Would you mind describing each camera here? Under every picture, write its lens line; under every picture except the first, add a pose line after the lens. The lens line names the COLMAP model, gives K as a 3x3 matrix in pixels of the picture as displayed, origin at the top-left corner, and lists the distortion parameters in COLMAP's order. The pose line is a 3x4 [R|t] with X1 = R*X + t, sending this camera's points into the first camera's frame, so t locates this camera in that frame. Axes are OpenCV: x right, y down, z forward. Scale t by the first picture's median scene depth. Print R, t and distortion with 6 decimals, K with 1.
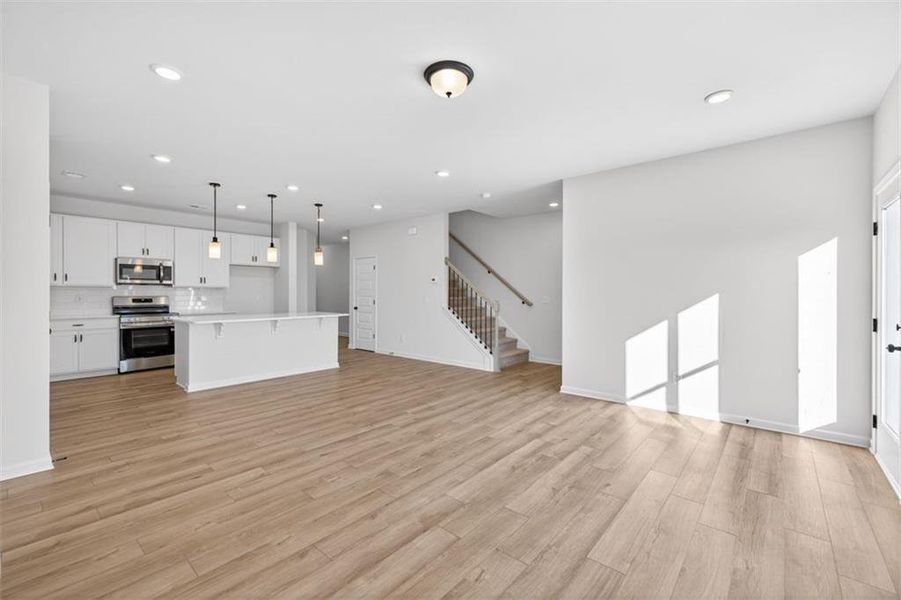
lens RADIAL K [[380.6, 0, 447.4], [0, 380.6, 294.5], [0, 0, 1]] dist [0.009257, -0.001041]
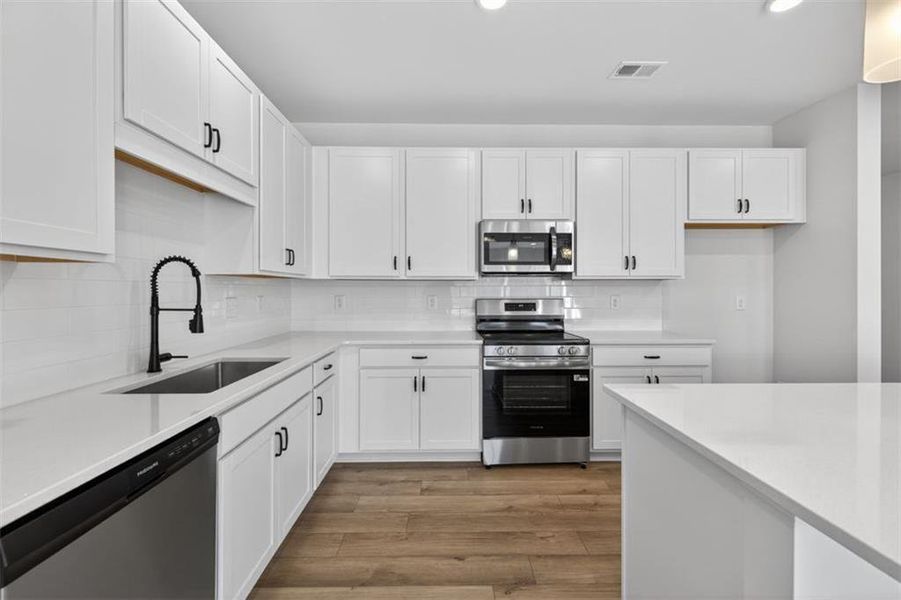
lens RADIAL K [[380.6, 0, 451.9], [0, 380.6, 291.2], [0, 0, 1]] dist [0.009257, -0.001041]
pose [[0.668574, 0.000225, -0.743645, -0.719762], [-0.001992, 0.999997, -0.001489, -0.006059], [0.743643, 0.002477, 0.668573, 0.887789]]
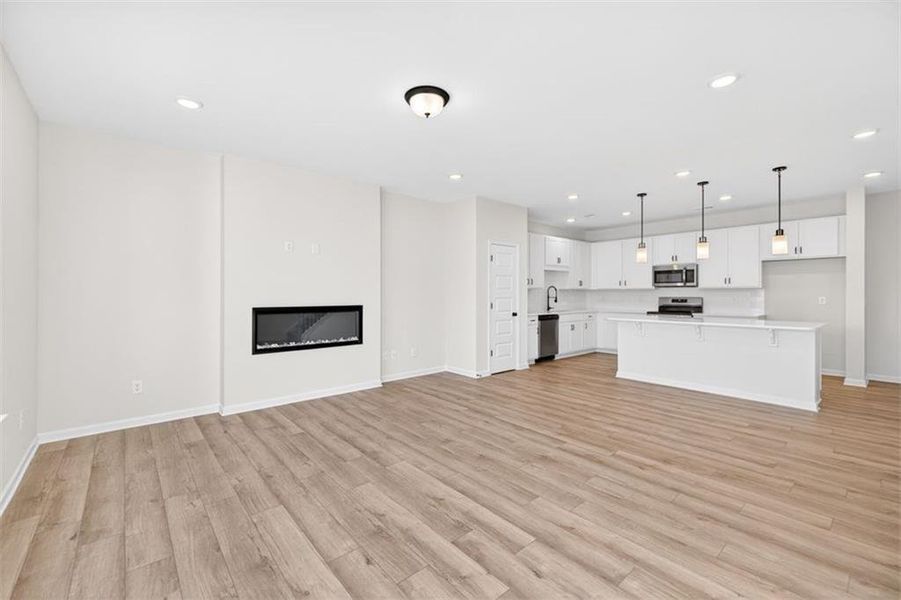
lens RADIAL K [[380.6, 0, 451.3], [0, 380.6, 291.3], [0, 0, 1]] dist [0.009257, -0.001041]
pose [[-0.144163, -0.008041, -0.989521, 0.643355], [-0.005501, 0.999958, -0.007324, -0.001014], [0.989539, 0.004388, -0.144201, 0.727942]]
